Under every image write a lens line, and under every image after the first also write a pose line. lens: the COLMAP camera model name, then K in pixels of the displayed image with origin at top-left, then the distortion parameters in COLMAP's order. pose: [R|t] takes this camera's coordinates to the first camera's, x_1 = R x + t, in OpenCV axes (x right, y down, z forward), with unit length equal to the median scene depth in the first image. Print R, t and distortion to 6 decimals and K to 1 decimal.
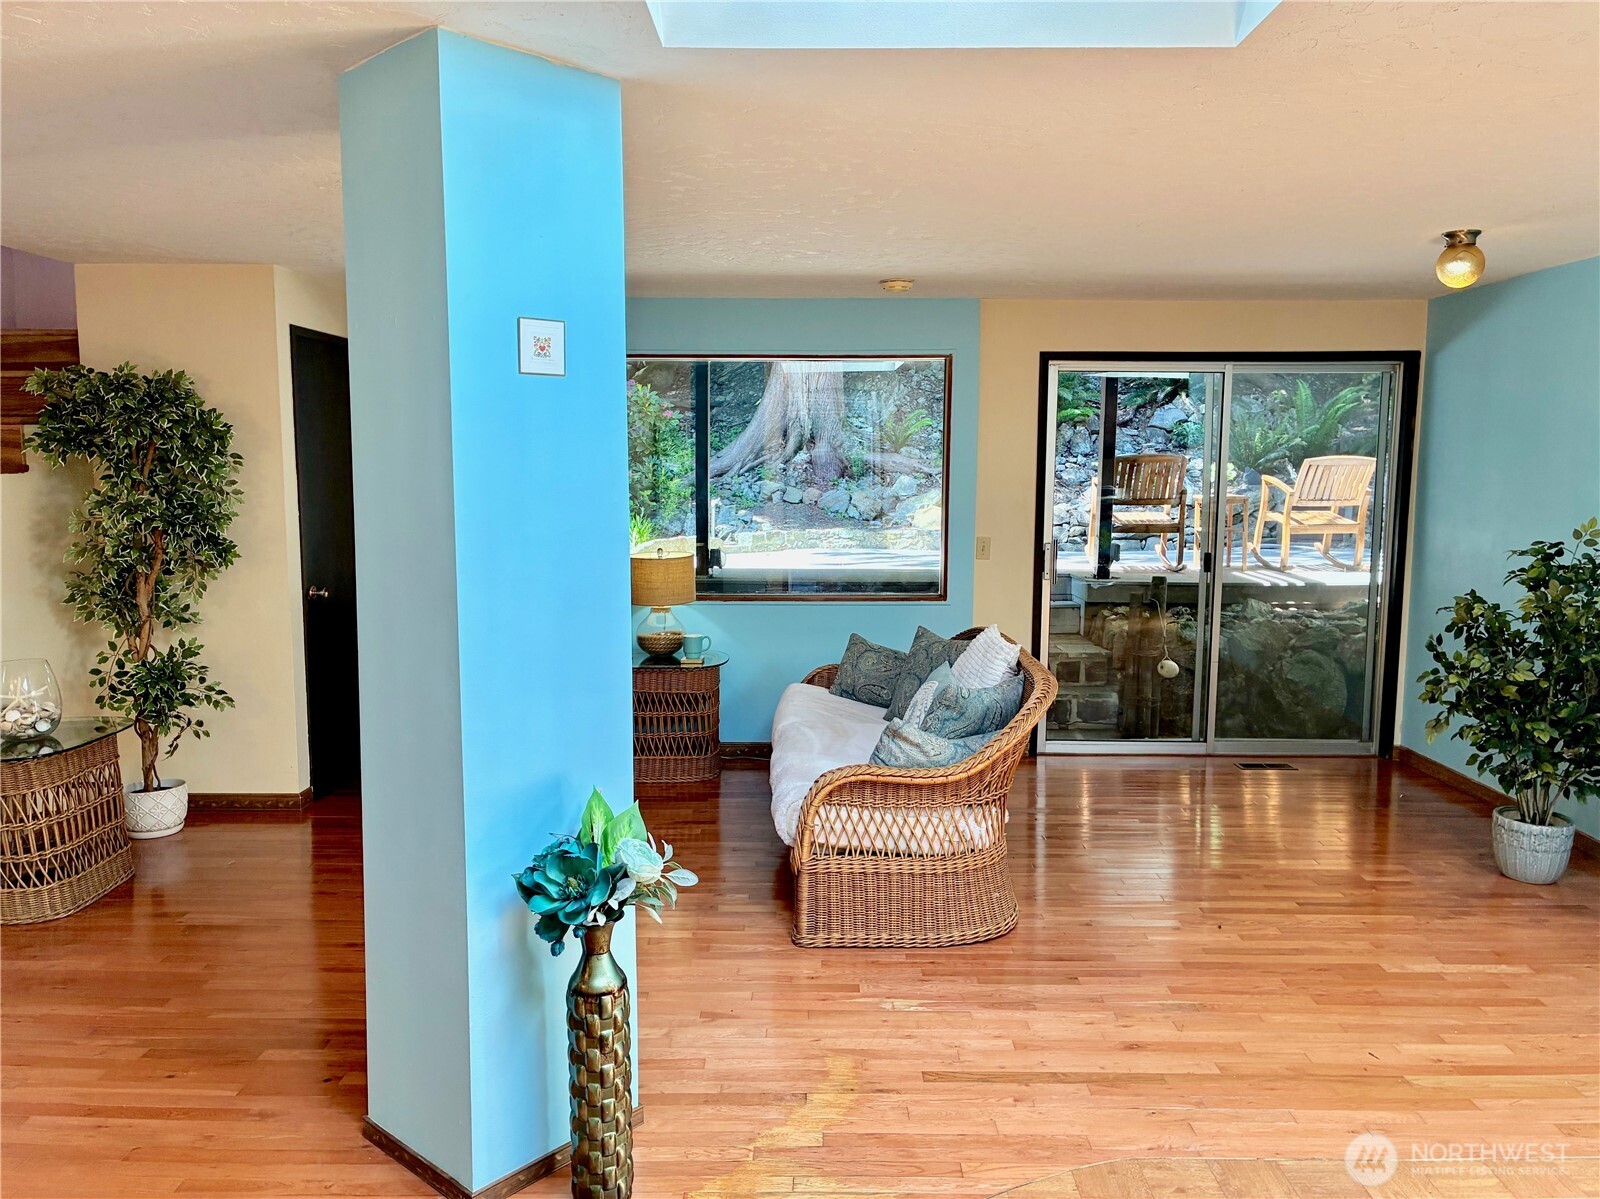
lens RADIAL K [[1213.0, 0, 814.4], [0, 1213.0, 601.8], [0, 0, 1]] dist [0.054180, -0.070989]
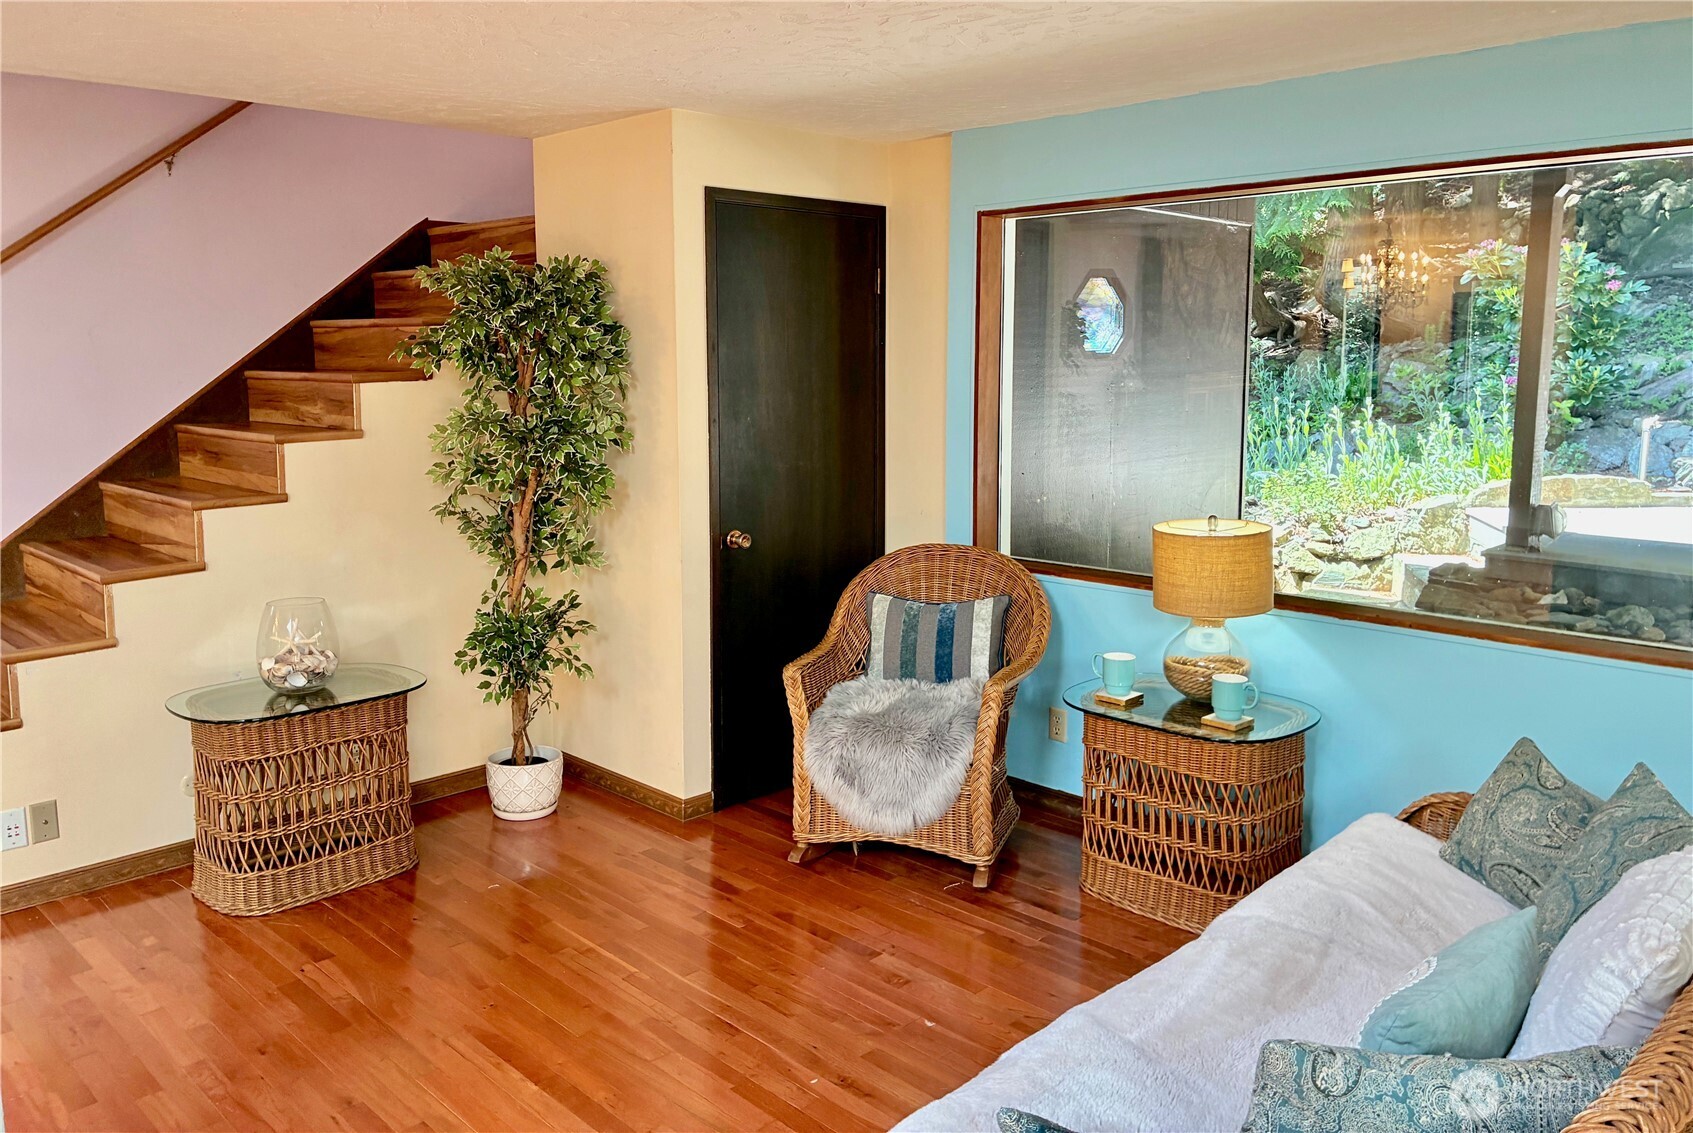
lens RADIAL K [[1288.0, 0, 841.9], [0, 1288.0, 497.7], [0, 0, 1]] dist [0.008724, 0.010754]
pose [[0.706756, 0.077762, -0.703171, 0.232612], [-0.078910, 0.996403, 0.030878, -0.074514], [0.703043, 0.033664, 0.710350, 0.563655]]
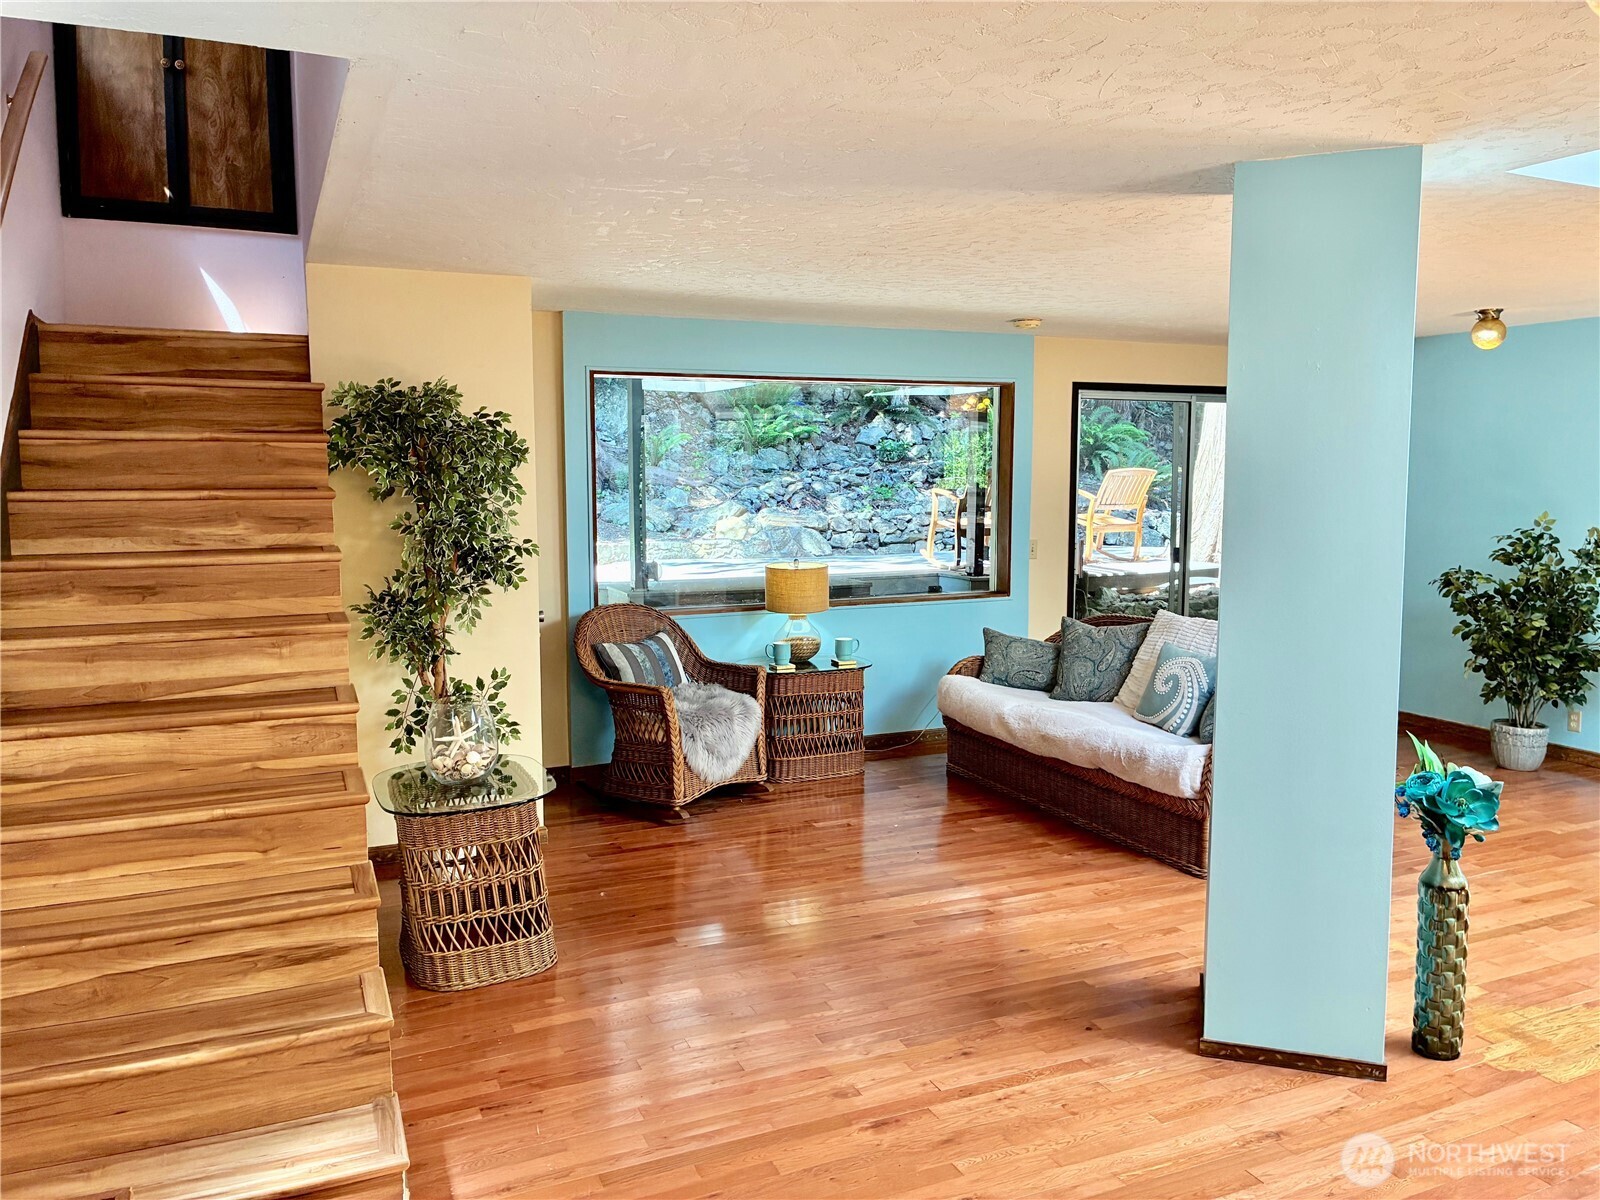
lens RADIAL K [[1201.1, 0, 815.9], [0, 1201.1, 595.7], [0, 0, 1]] dist [0.062005, -0.082130]
pose [[0.911421, -0.047197, 0.408760, -0.699418], [0.052663, 0.998610, -0.002119, -0.012142], [-0.408092, 0.023458, 0.912639, 0.049521]]
